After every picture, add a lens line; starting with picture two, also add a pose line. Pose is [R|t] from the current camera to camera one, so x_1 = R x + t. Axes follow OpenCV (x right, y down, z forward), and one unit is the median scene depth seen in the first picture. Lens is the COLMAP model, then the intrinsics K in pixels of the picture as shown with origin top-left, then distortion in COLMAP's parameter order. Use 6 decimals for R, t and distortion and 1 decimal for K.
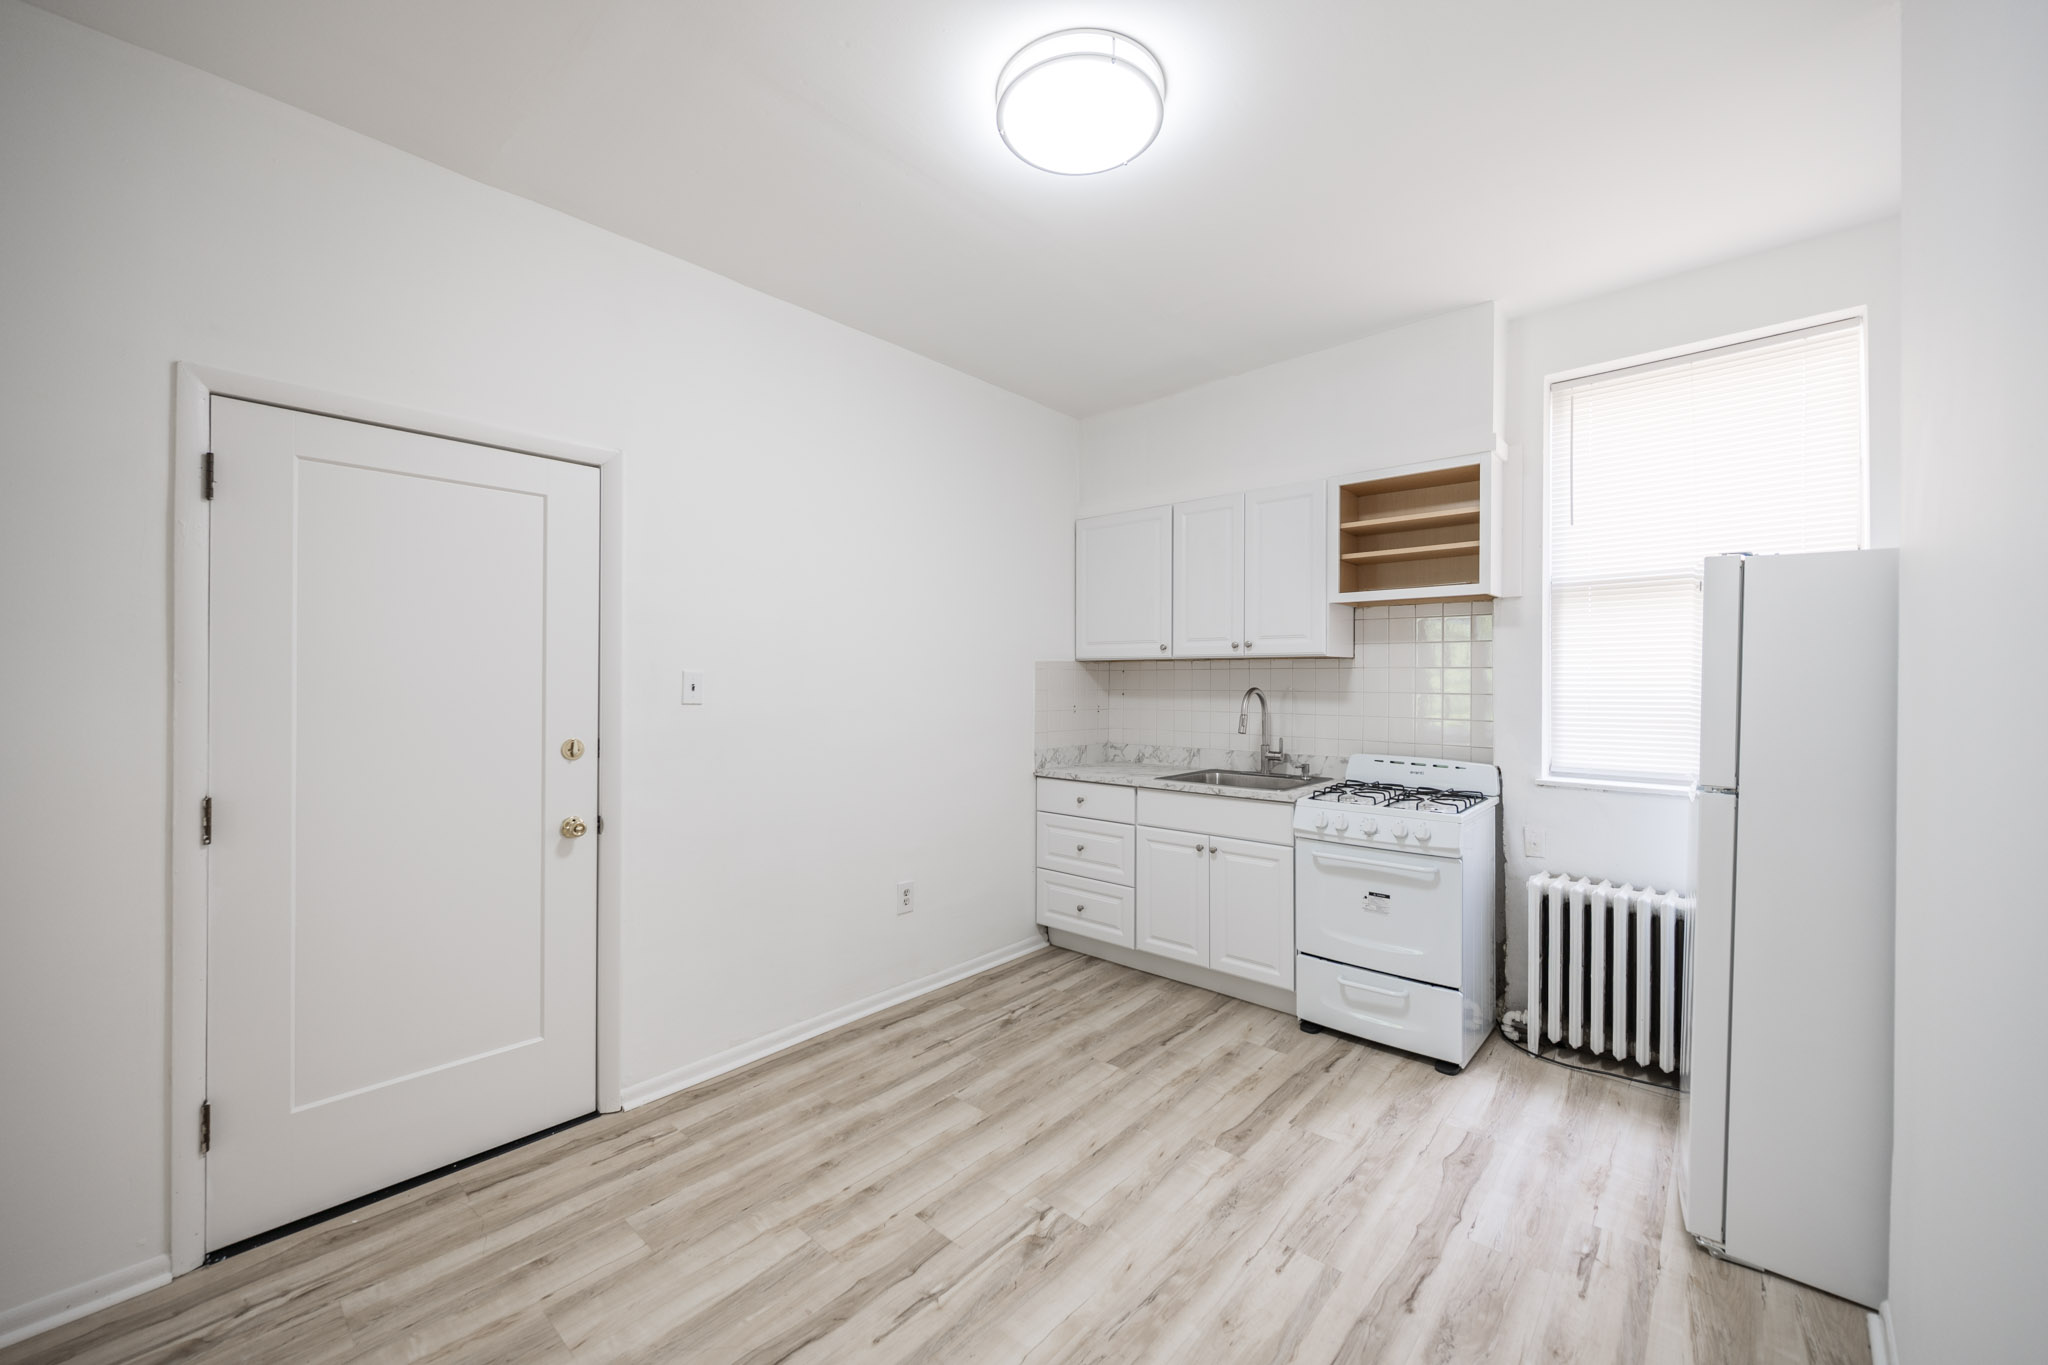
lens RADIAL K [[780.7, 0, 951.1], [0, 780.7, 678.9], [0, 0, 1]] dist [-0.000224, -0.000142]
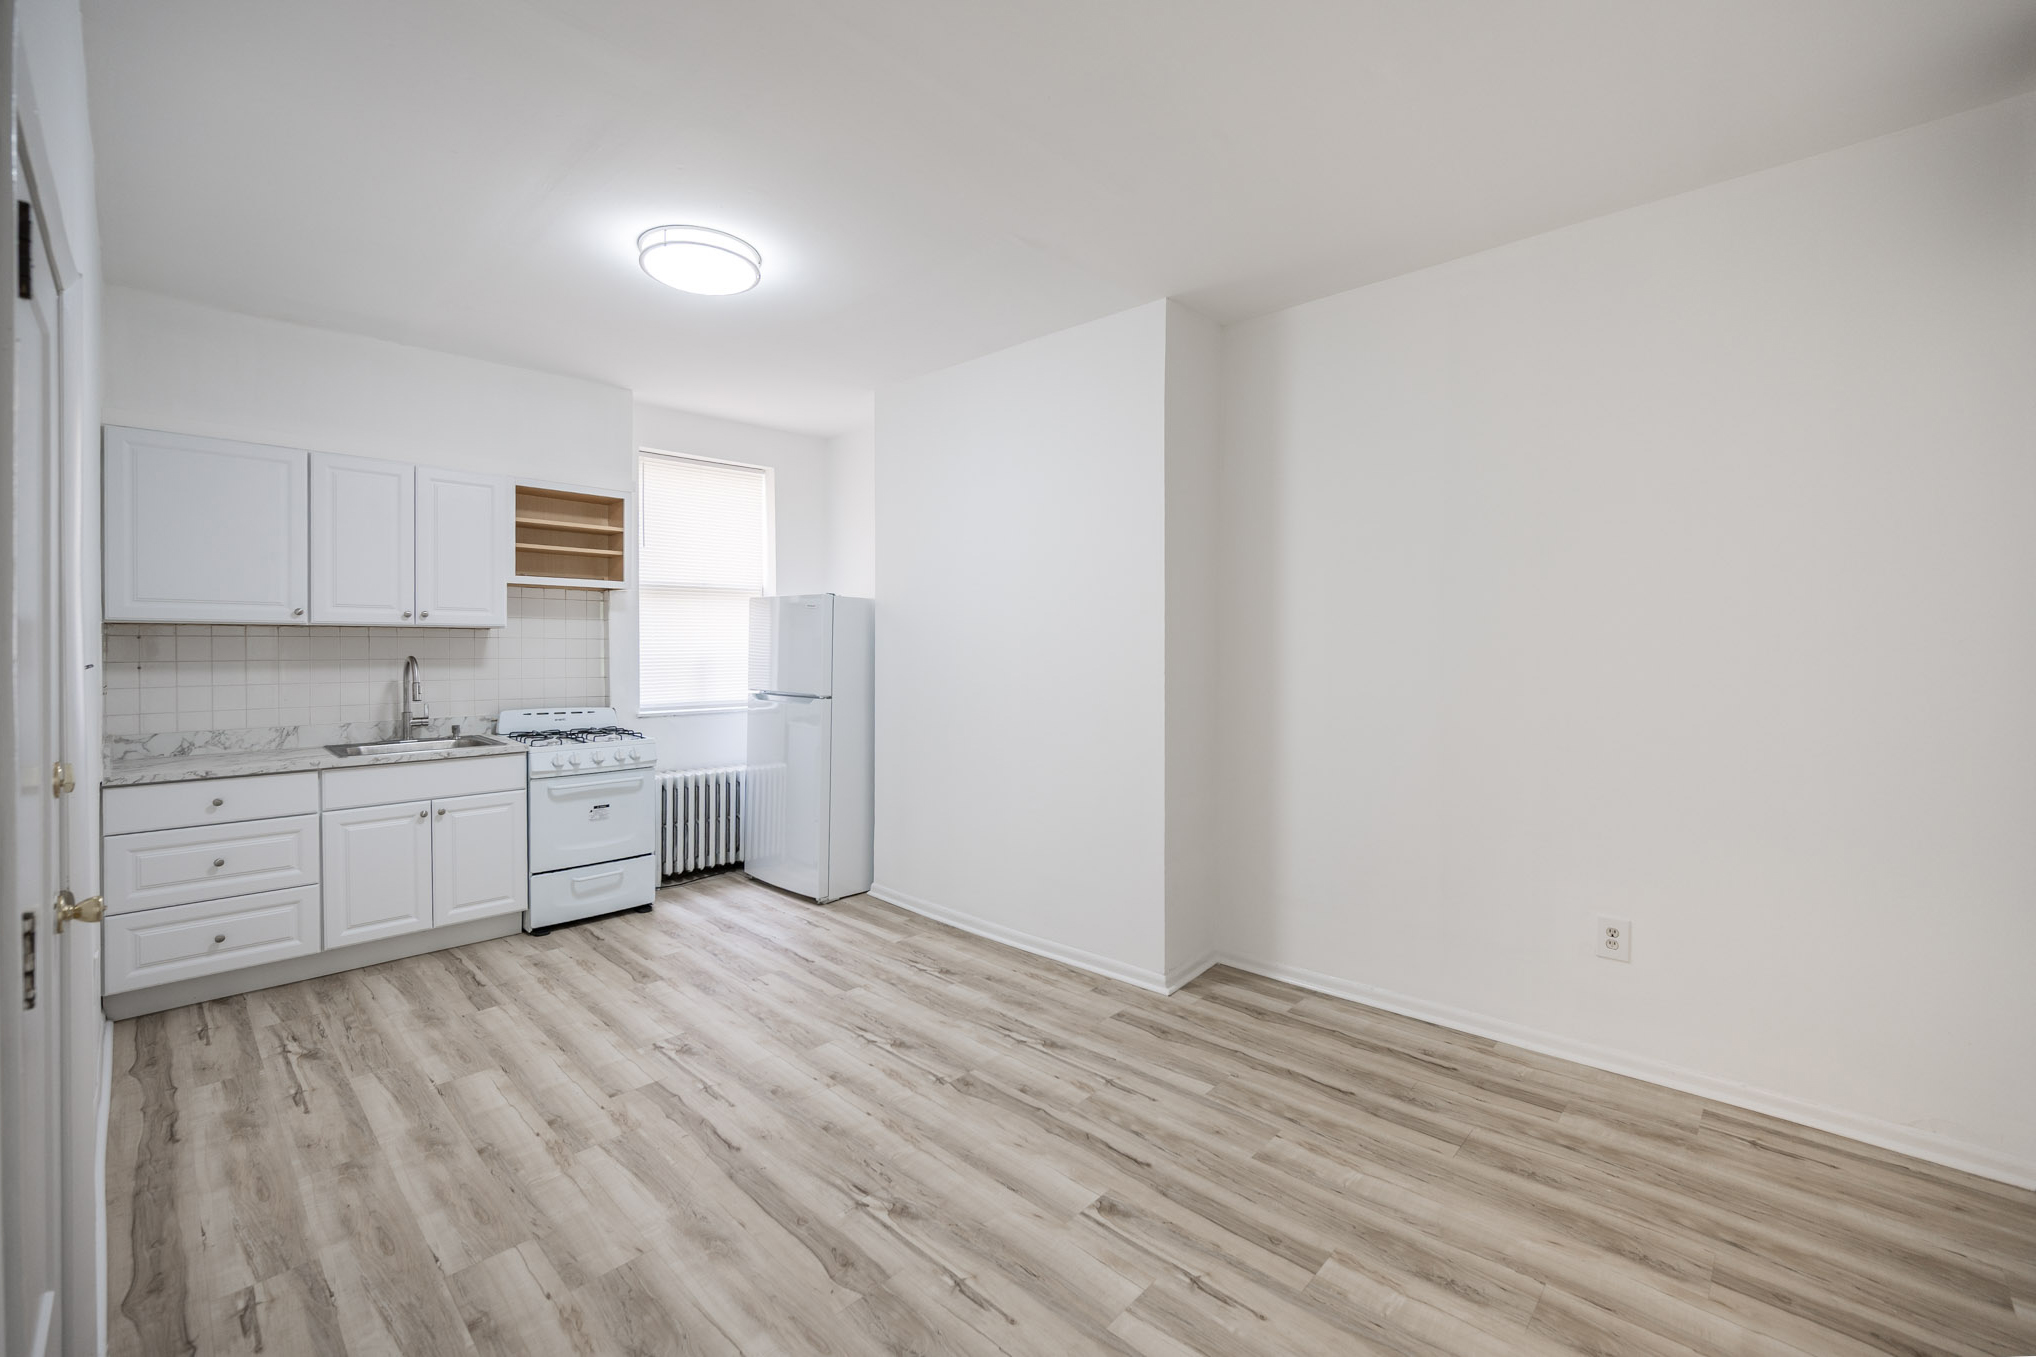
lens RADIAL K [[838.0, 0, 1012.7], [0, 838.0, 651.4], [0, 0, 1]] dist [-0.000877, -0.000011]
pose [[0.041030, -0.009178, 0.999116, -0.809012], [-0.002477, 0.999954, 0.009288, -0.008310], [-0.999155, -0.002856, 0.041005, 0.205657]]
